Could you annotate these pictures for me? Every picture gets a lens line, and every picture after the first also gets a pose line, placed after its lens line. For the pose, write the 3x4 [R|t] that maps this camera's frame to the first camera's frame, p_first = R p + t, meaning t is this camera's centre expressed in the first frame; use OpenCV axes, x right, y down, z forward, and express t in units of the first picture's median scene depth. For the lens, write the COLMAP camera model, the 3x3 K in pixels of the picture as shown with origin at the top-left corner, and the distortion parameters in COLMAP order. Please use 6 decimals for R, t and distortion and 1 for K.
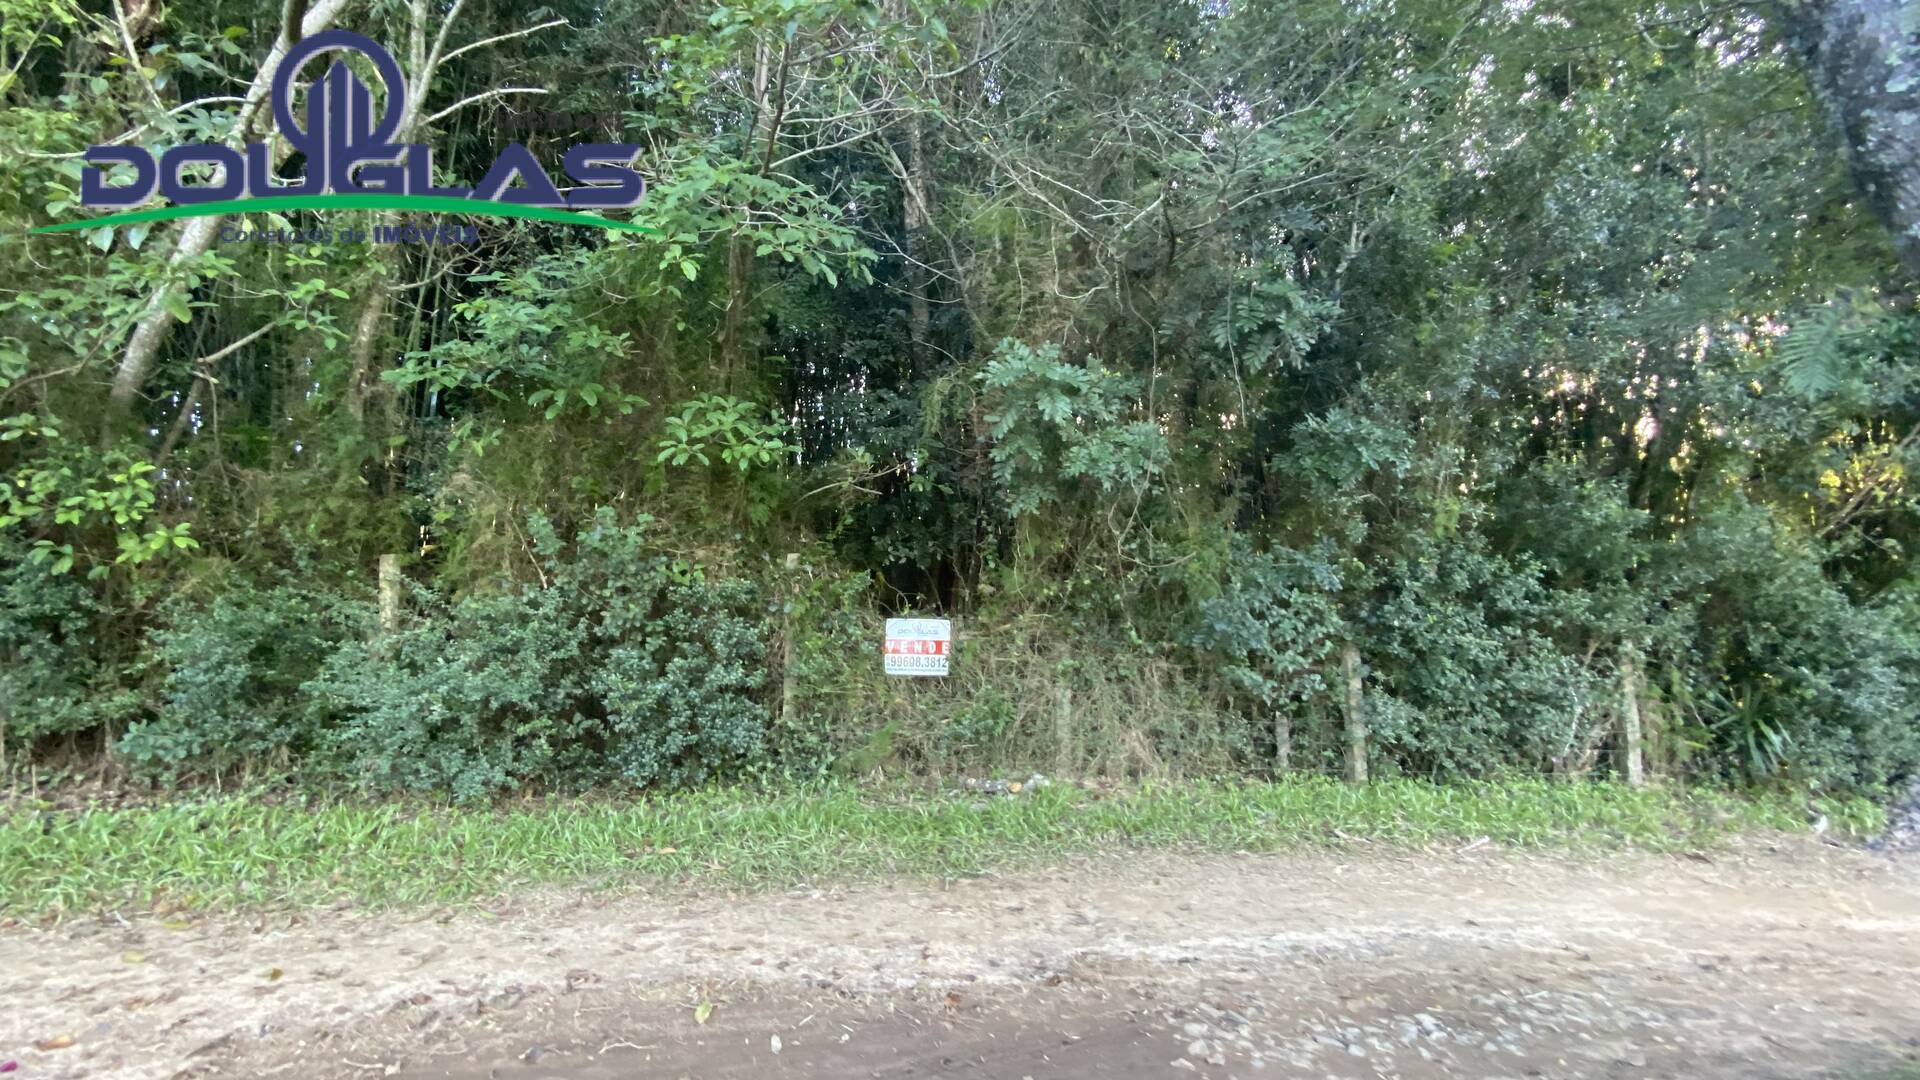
lens RADIAL K [[788.4, 0, 948.7], [0, 788.4, 530.0], [0, 0, 1]] dist [0.002975, -0.012522]
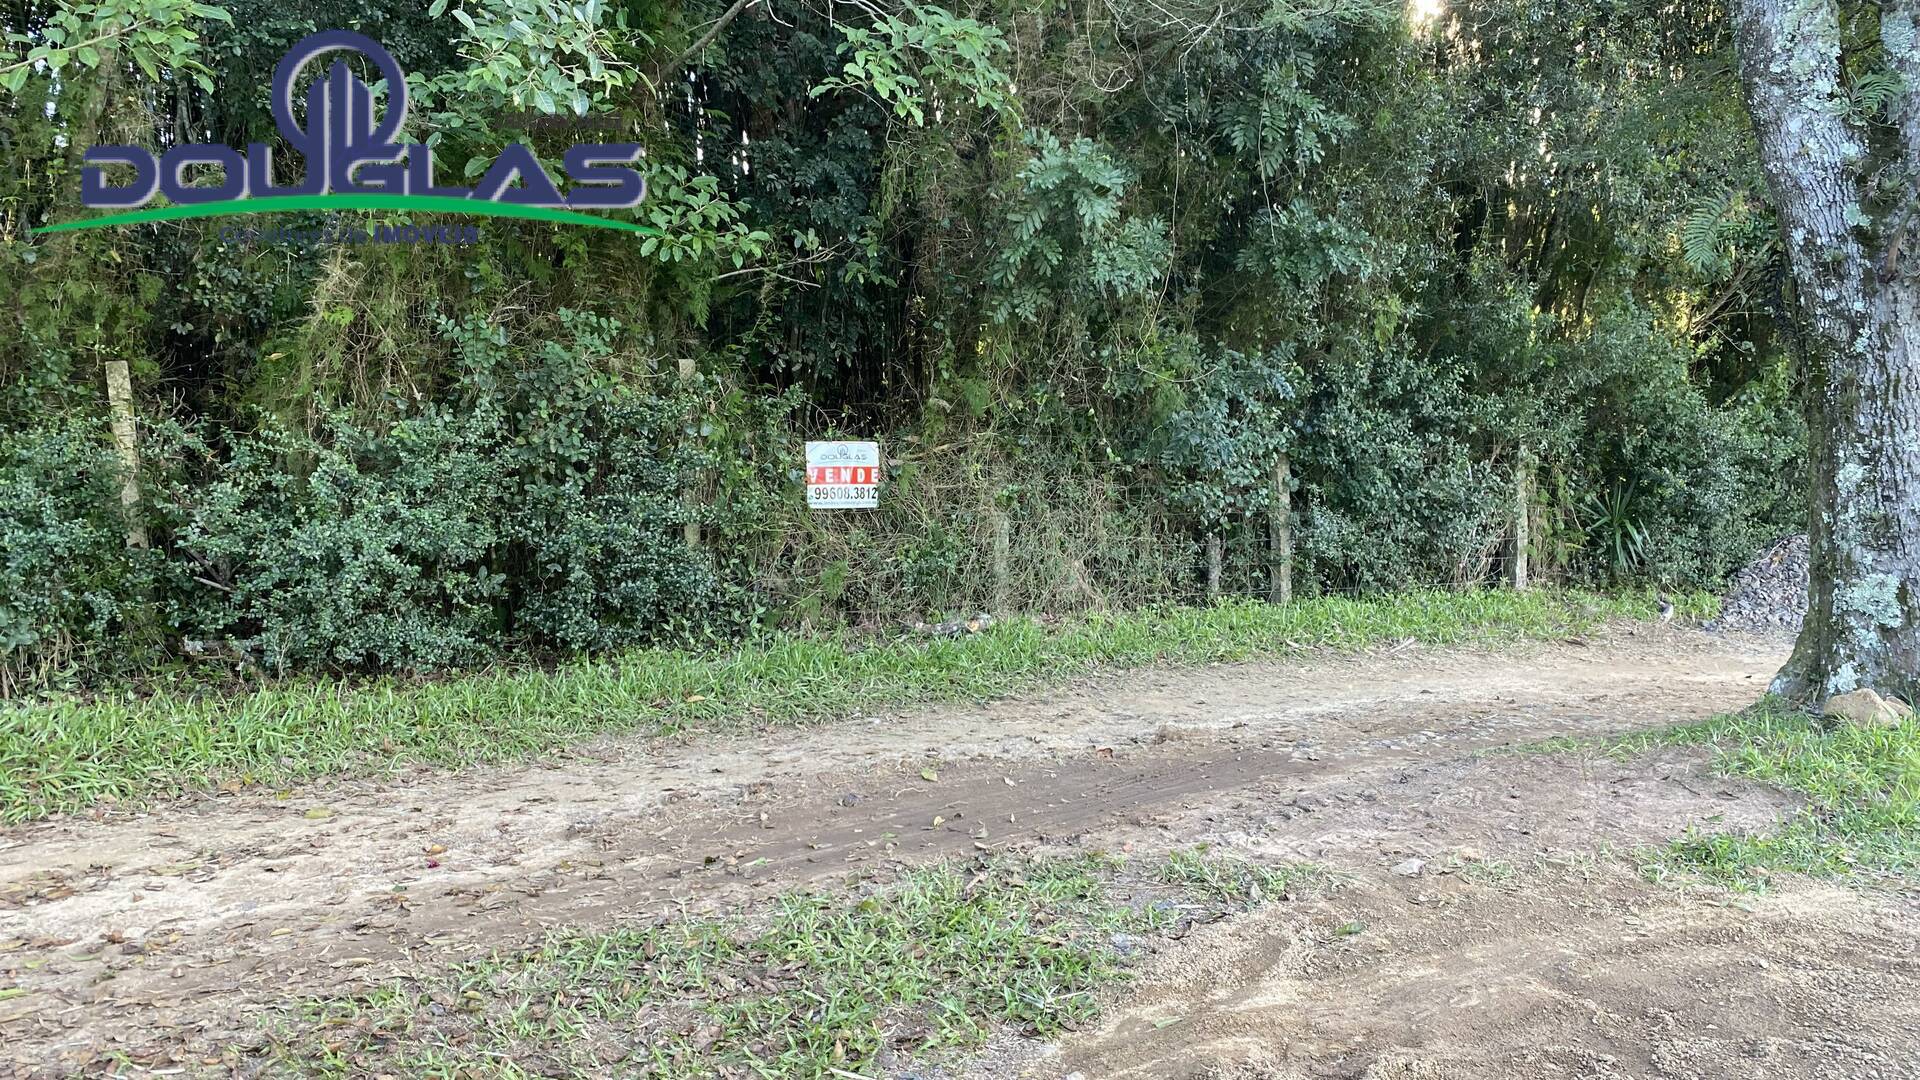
lens RADIAL K [[1455.1, 0, 944.7], [0, 1455.1, 508.9], [0, 0, 1]] dist [0.084084, -0.121447]
pose [[0.926847, -0.041363, 0.373153, -0.507238], [-0.017190, 0.988195, 0.152234, -0.048565], [-0.375045, -0.147512, 0.915195, -0.430126]]
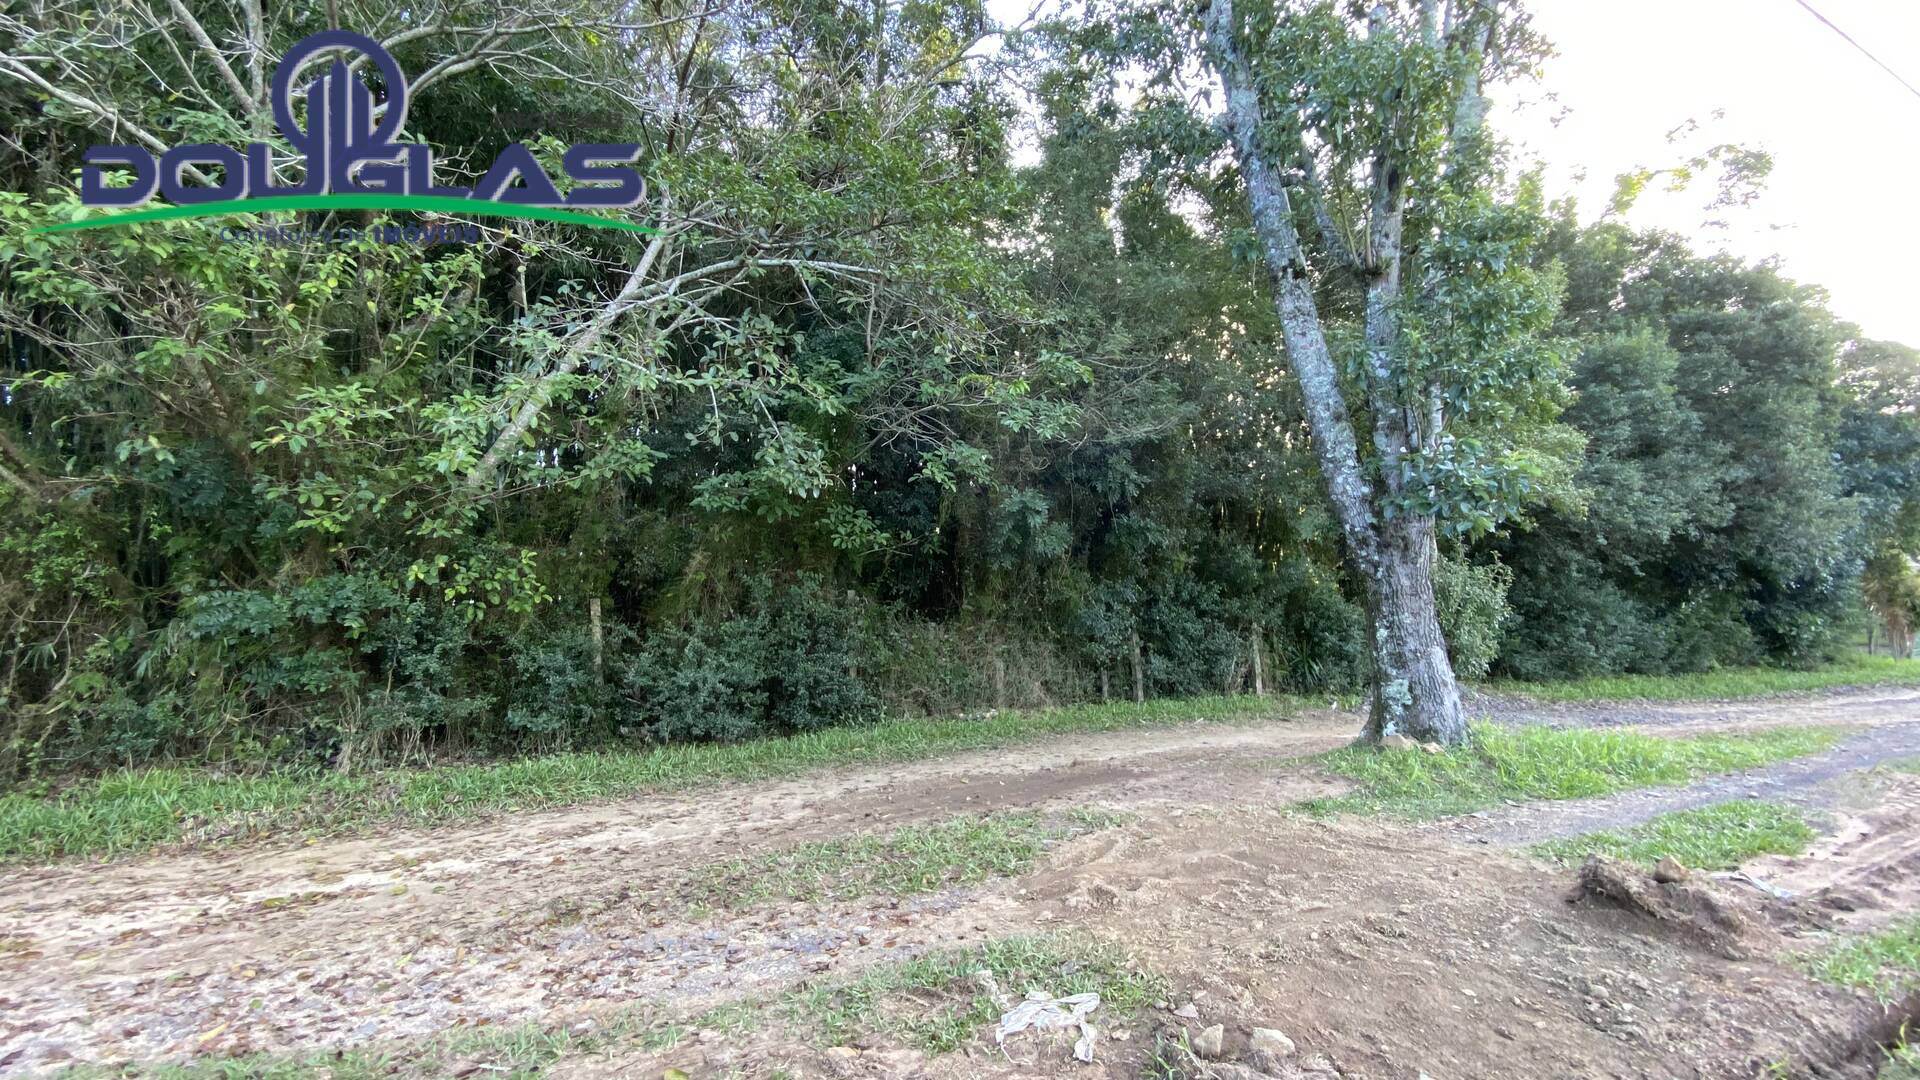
lens RADIAL K [[772.1, 0, 960.0], [0, 772.1, 540.0], [0, 0, 1]] dist [0.043060, -0.028179]
pose [[0.934592, -0.004367, 0.355694, -0.568250], [0.006112, 0.999974, -0.003783, -0.070659], [-0.355668, 0.005710, 0.934595, -0.618257]]
